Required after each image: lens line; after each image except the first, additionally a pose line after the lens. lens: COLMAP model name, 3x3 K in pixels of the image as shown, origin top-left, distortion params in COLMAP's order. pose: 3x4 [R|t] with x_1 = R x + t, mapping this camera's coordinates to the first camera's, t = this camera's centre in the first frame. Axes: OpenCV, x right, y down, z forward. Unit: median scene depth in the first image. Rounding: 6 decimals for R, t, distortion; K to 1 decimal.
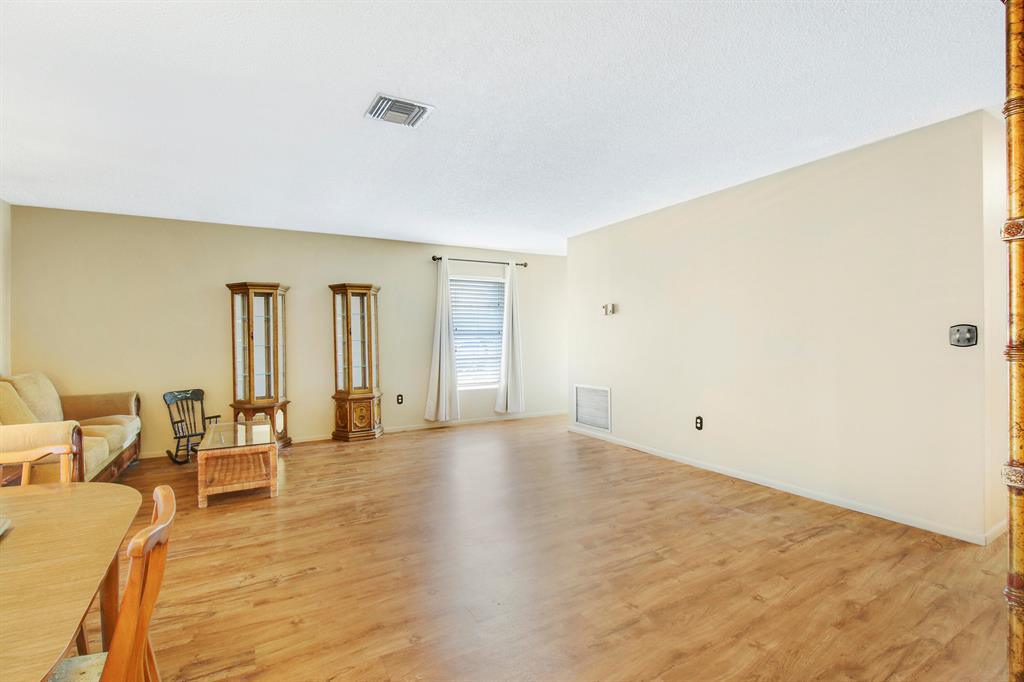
lens RADIAL K [[475.0, 0, 512.2], [0, 475.0, 340.8], [0, 0, 1]] dist [-0.003172, -0.000694]
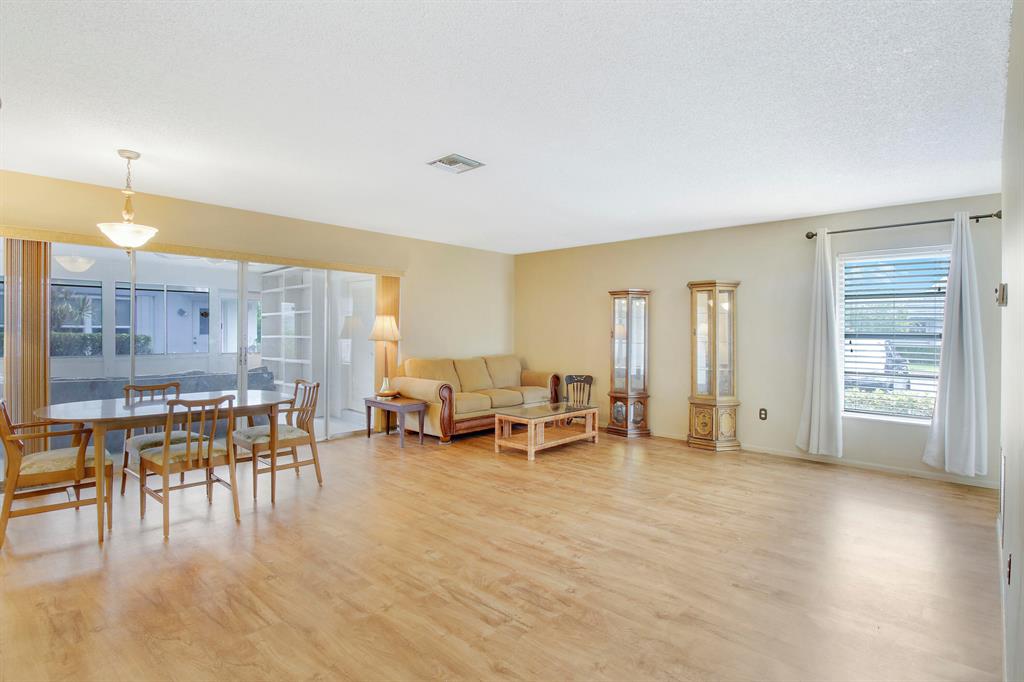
lens RADIAL K [[506.5, 0, 511.9], [0, 506.5, 336.3], [0, 0, 1]] dist [0.001564, -0.000221]
pose [[0.298417, 0.023976, -0.954134, 0.843908], [-0.017043, 0.999659, 0.019789, -0.039307], [0.954283, 0.010356, 0.298724, 0.563686]]
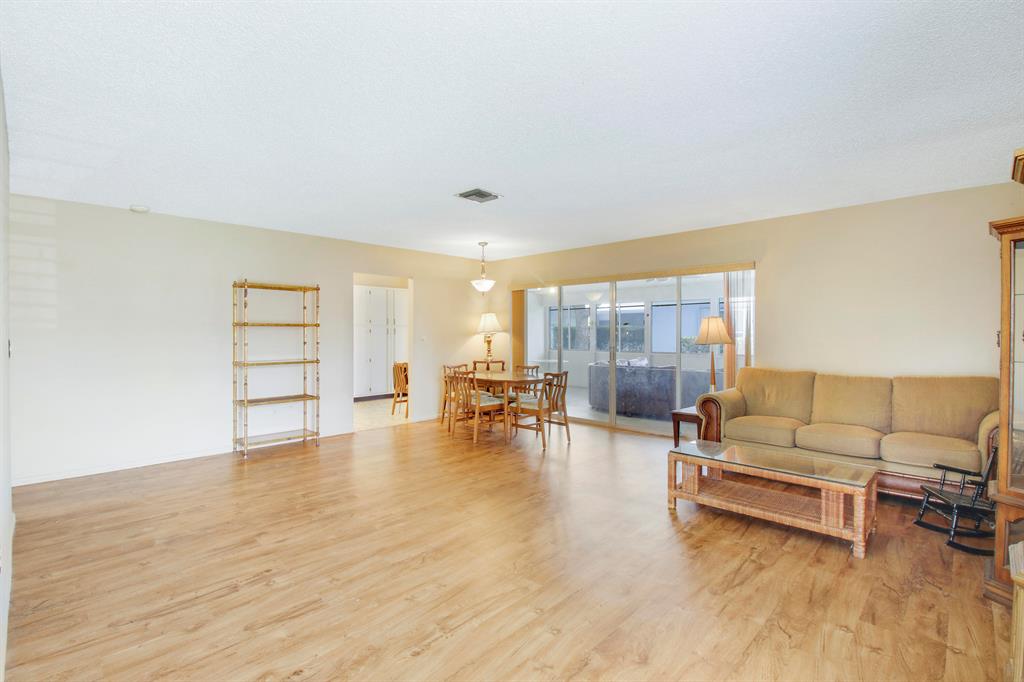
lens RADIAL K [[475.0, 0, 512.3], [0, 475.0, 339.3], [0, 0, 1]] dist [-0.003172, -0.000694]
pose [[-0.958939, 0.020630, -0.282860, 0.073727], [0.015741, 0.999685, 0.019547, -0.032584], [0.283174, 0.014292, -0.958962, 1.919951]]
